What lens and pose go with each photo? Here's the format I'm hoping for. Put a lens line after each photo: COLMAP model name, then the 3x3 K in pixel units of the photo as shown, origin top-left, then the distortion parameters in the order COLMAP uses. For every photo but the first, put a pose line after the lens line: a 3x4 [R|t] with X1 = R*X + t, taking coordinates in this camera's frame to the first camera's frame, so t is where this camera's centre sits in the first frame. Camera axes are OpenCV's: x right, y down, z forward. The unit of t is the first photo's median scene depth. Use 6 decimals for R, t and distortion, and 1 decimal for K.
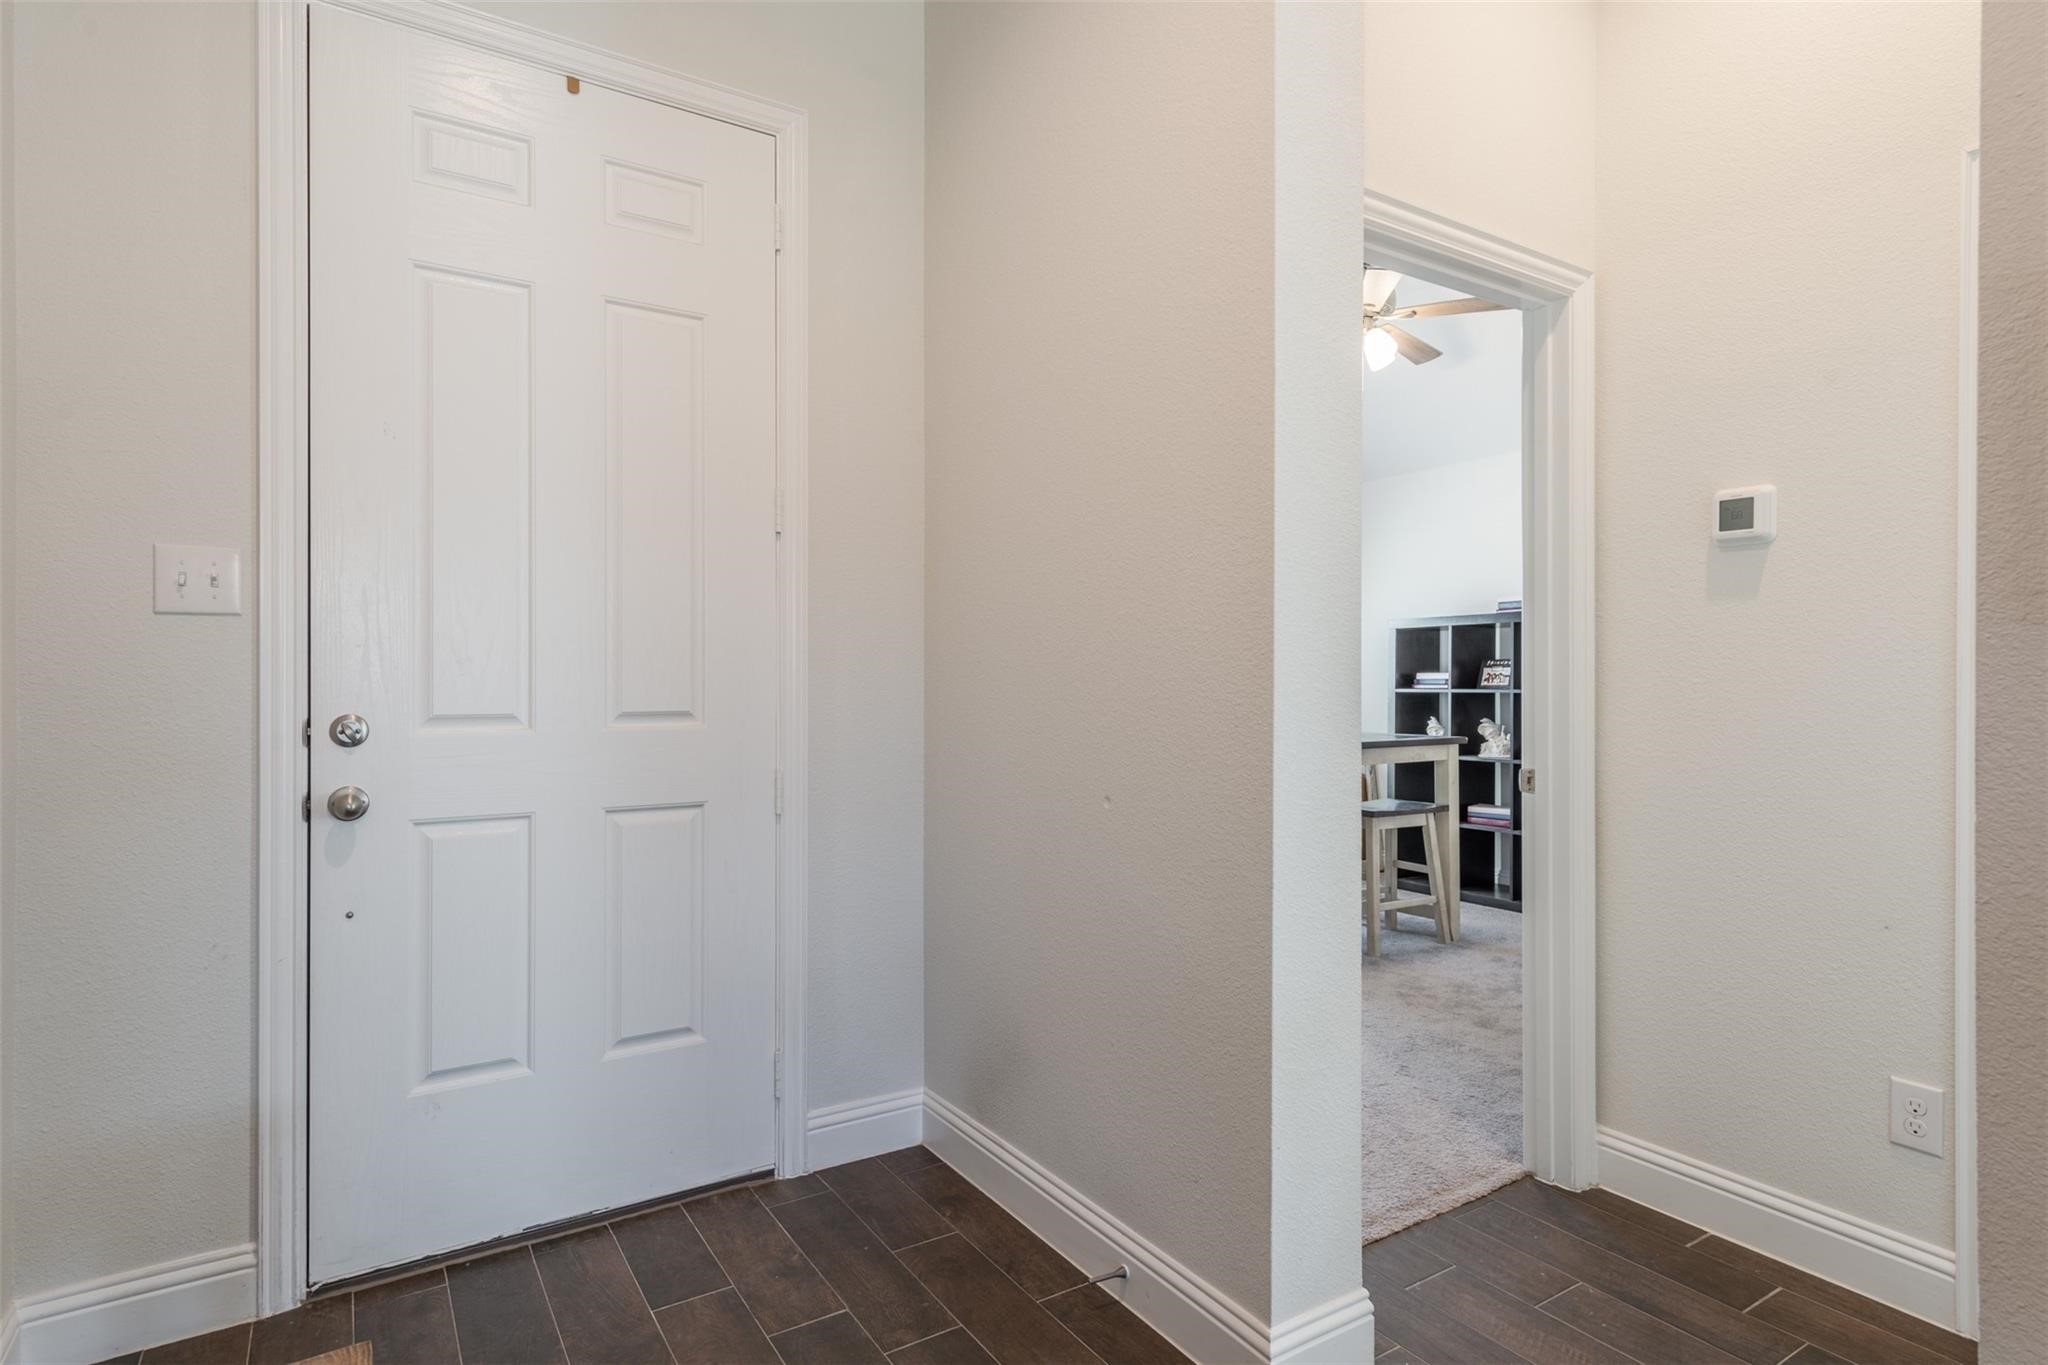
lens RADIAL K [[1049.8, 0, 1019.6], [0, 1049.8, 676.8], [0, 0, 1]] dist [0.002592, -0.000766]
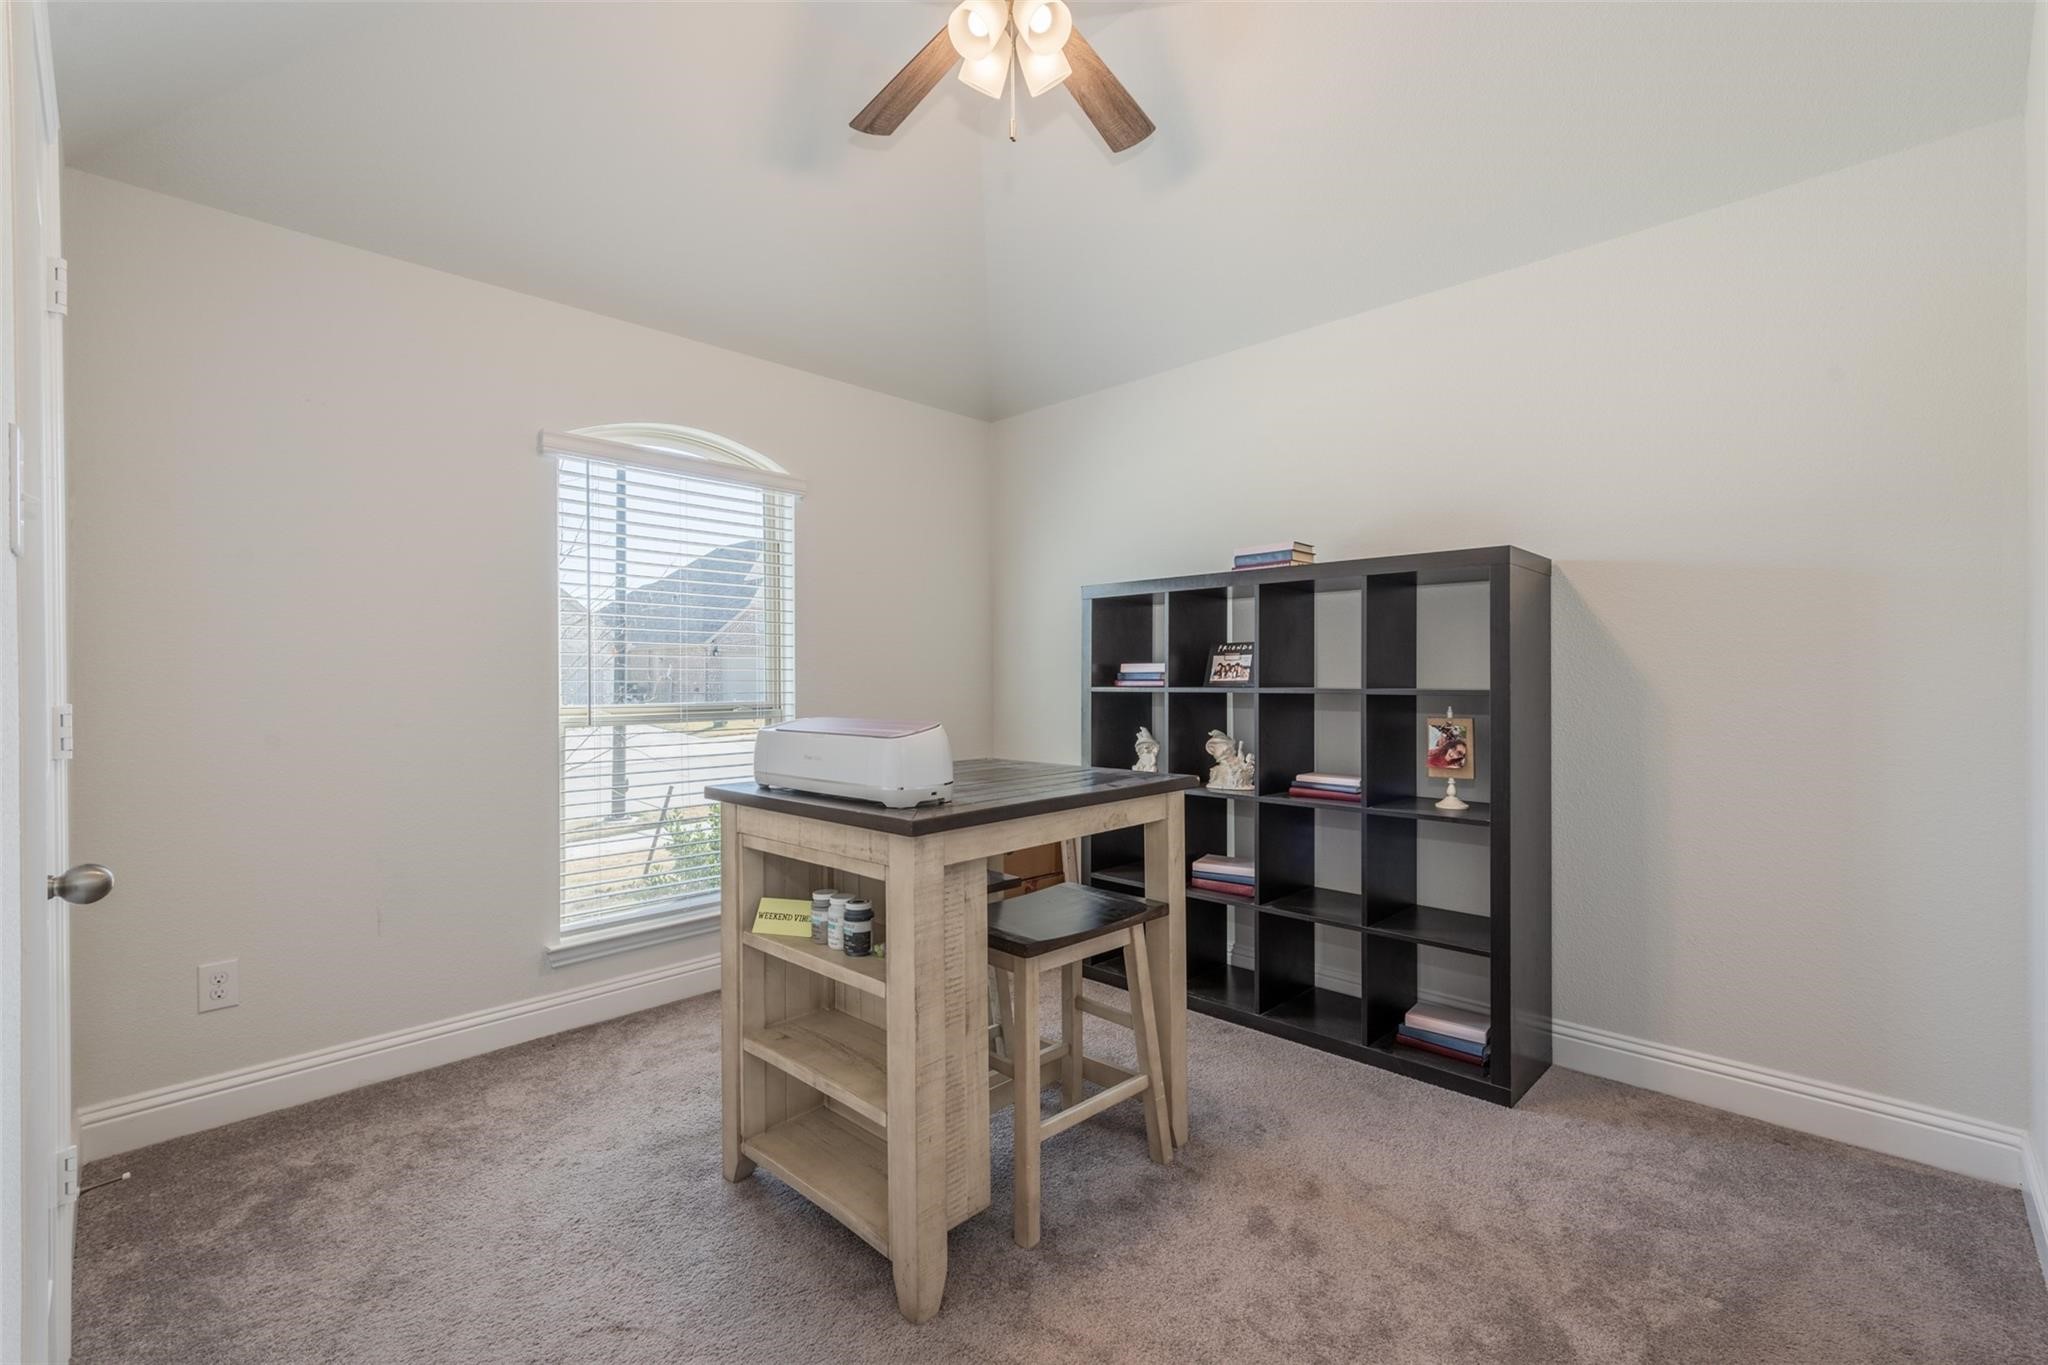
lens RADIAL K [[872.1, 0, 1033.7], [0, 872.1, 678.8], [0, 0, 1]] dist [0.001893, 0.000309]
pose [[0.969930, -0.006381, 0.243300, 0.193579], [0.004323, 0.999950, 0.008993, 0.000902], [-0.243345, -0.007671, 0.969909, 0.484693]]
